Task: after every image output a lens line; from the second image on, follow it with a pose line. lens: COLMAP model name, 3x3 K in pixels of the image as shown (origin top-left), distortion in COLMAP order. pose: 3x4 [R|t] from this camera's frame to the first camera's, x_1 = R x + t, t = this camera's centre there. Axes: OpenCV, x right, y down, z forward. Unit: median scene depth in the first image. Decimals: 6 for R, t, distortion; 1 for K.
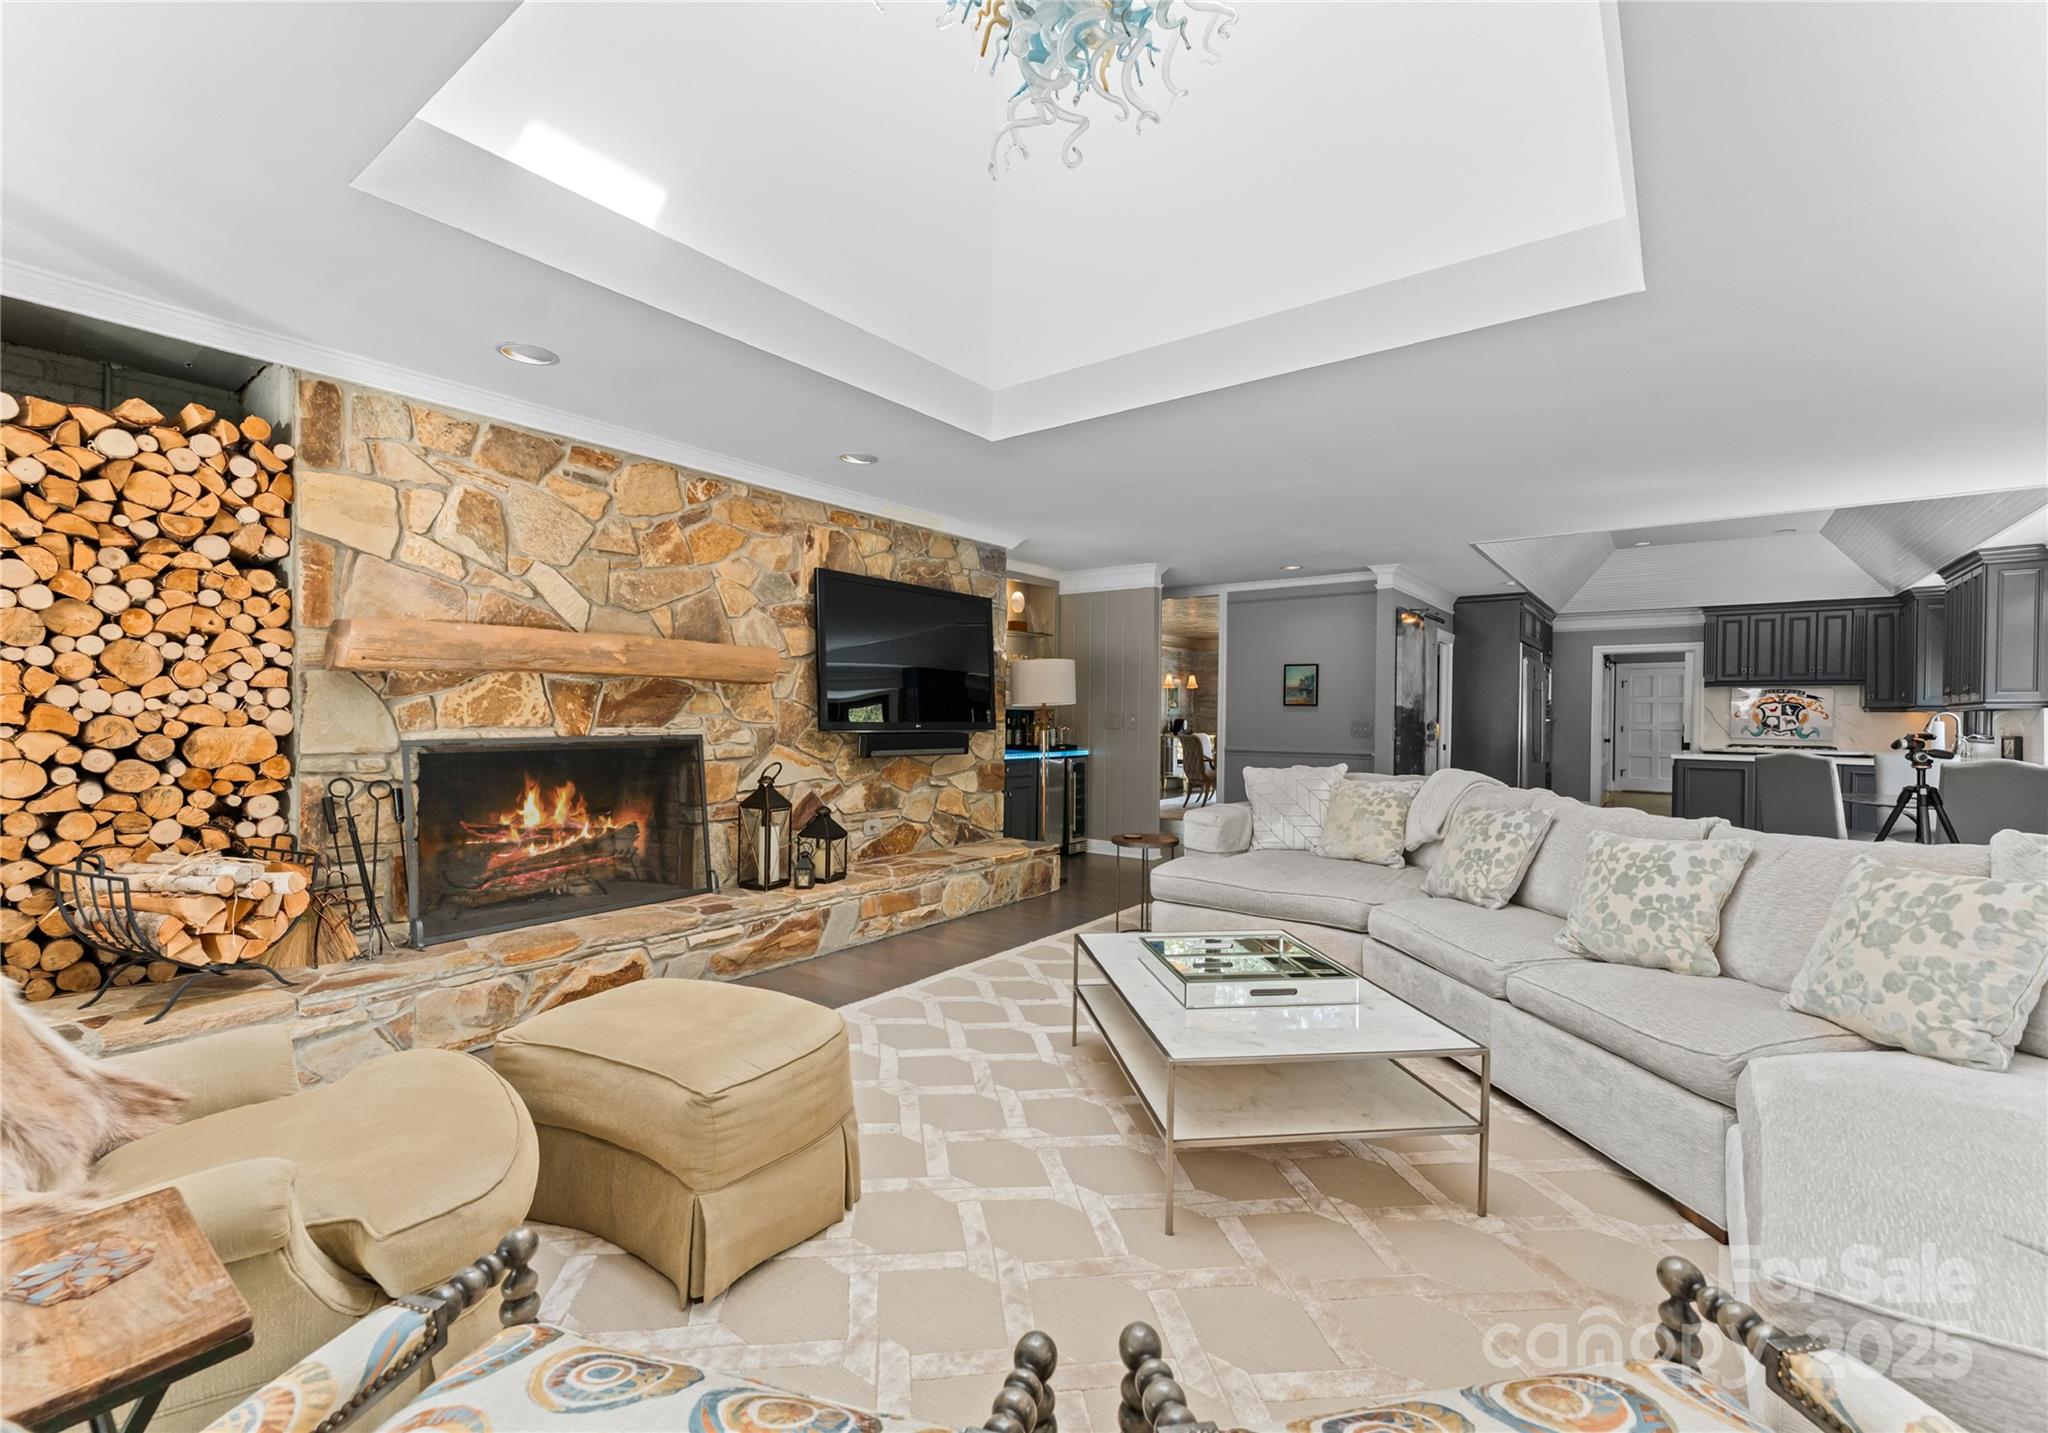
lens RADIAL K [[880.0, 0, 1018.8], [0, 880.0, 708.6], [0, 0, 1]] dist [-0.001898, -0.000322]
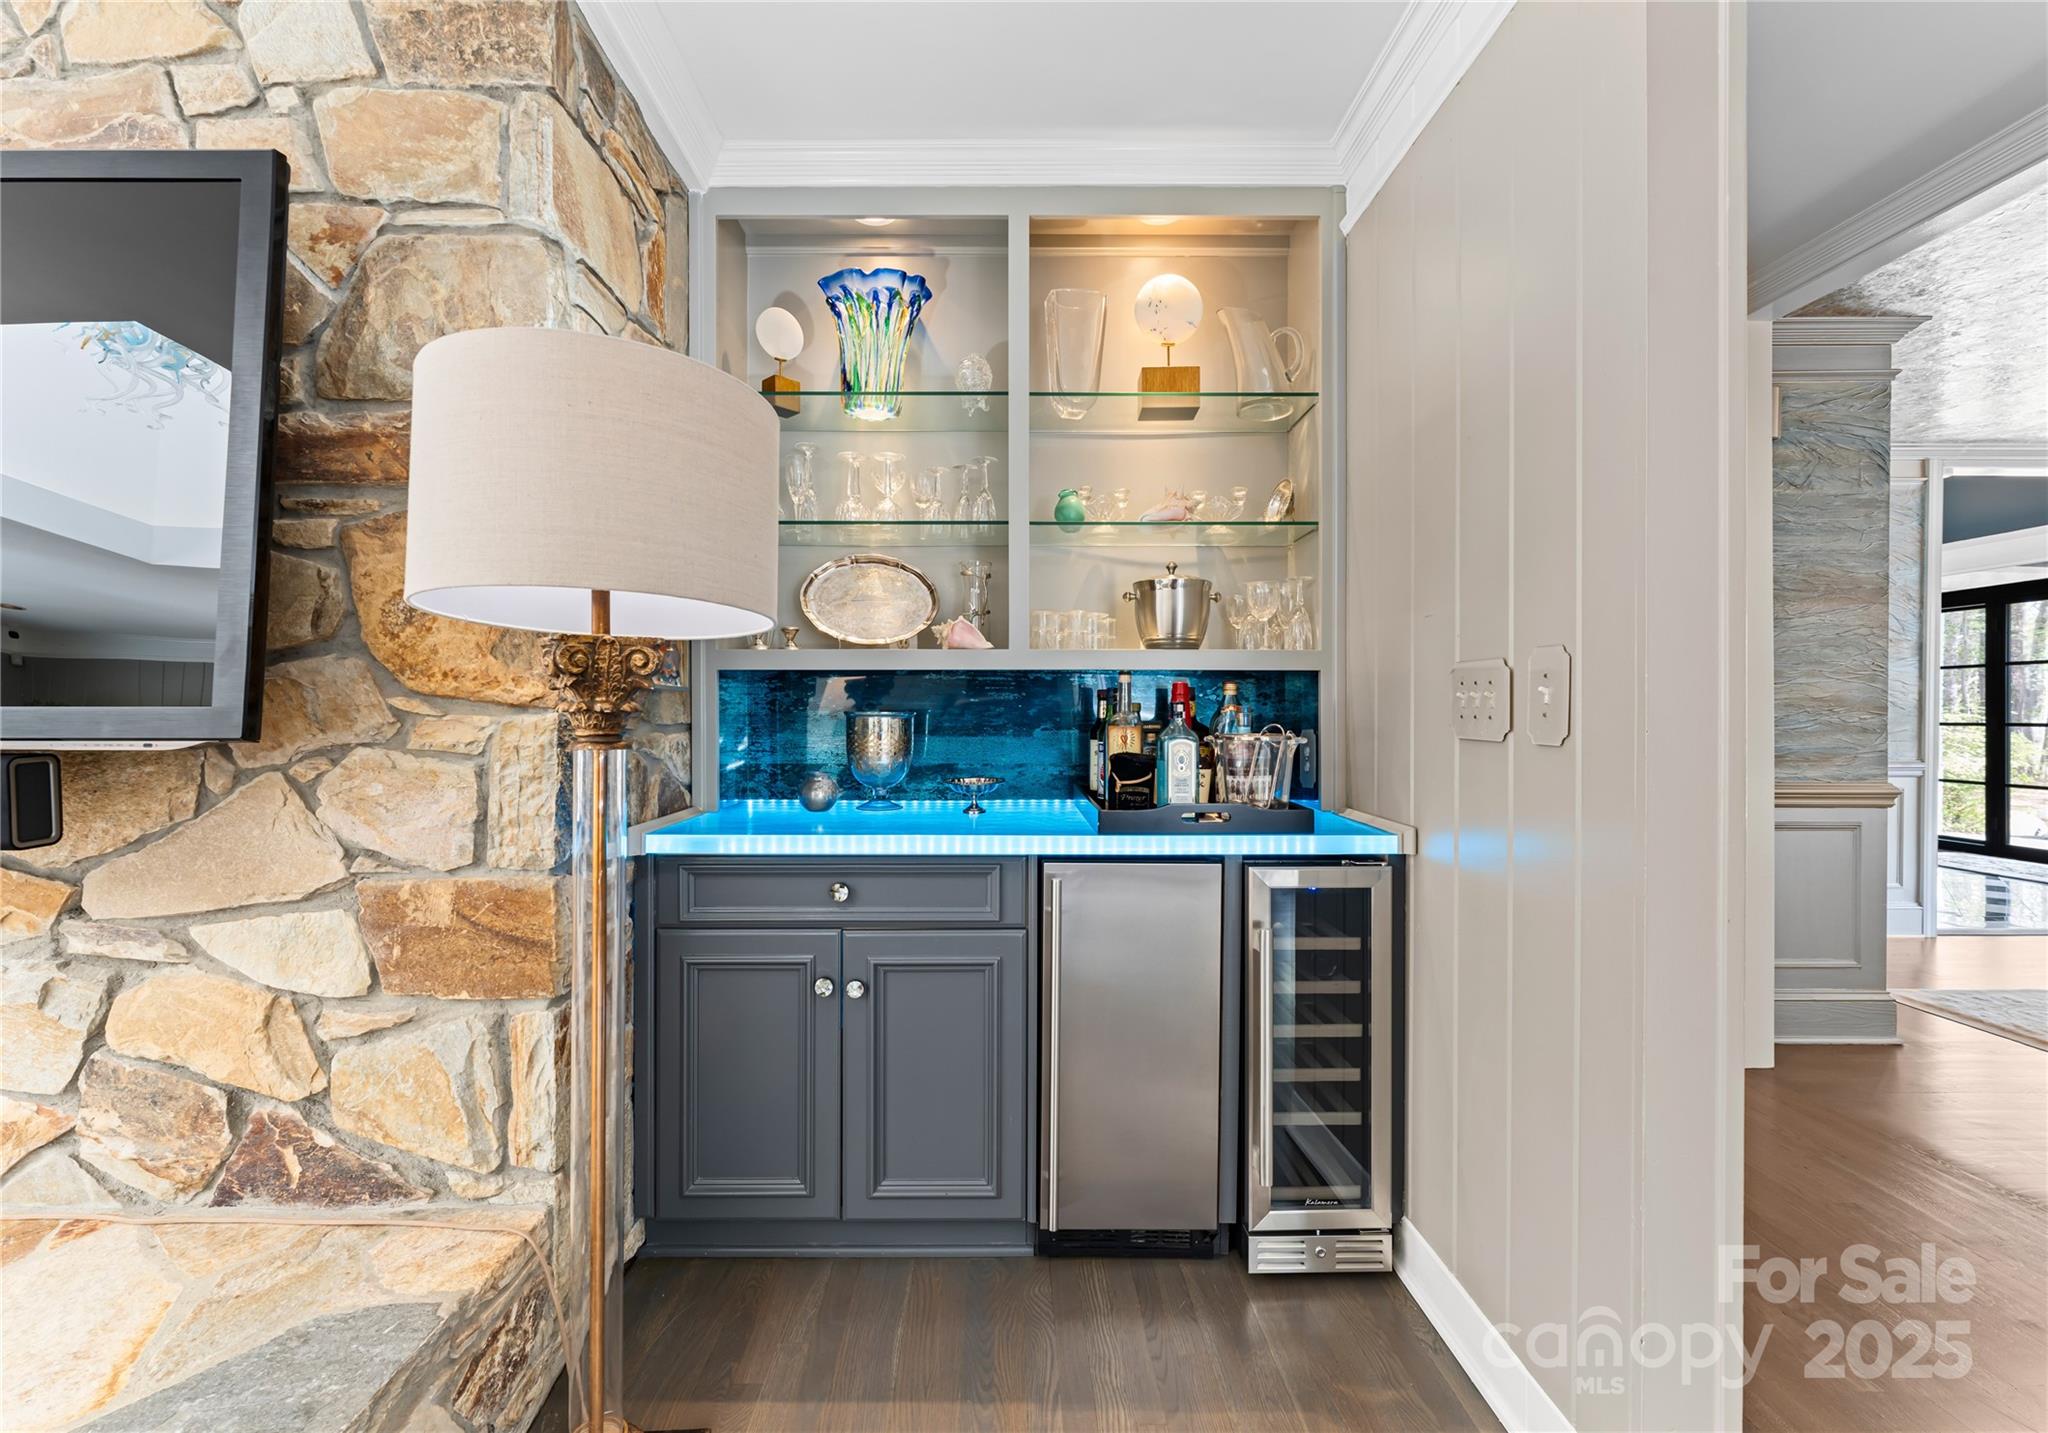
lens RADIAL K [[880.0, 0, 1018.8], [0, 880.0, 708.6], [0, 0, 1]] dist [-0.001898, -0.000322]
pose [[0.610603, -0.009542, -0.791880, 0.255726], [0.007895, 0.999951, -0.005962, 0.018532], [0.791898, -0.002612, 0.610648, 1.001881]]
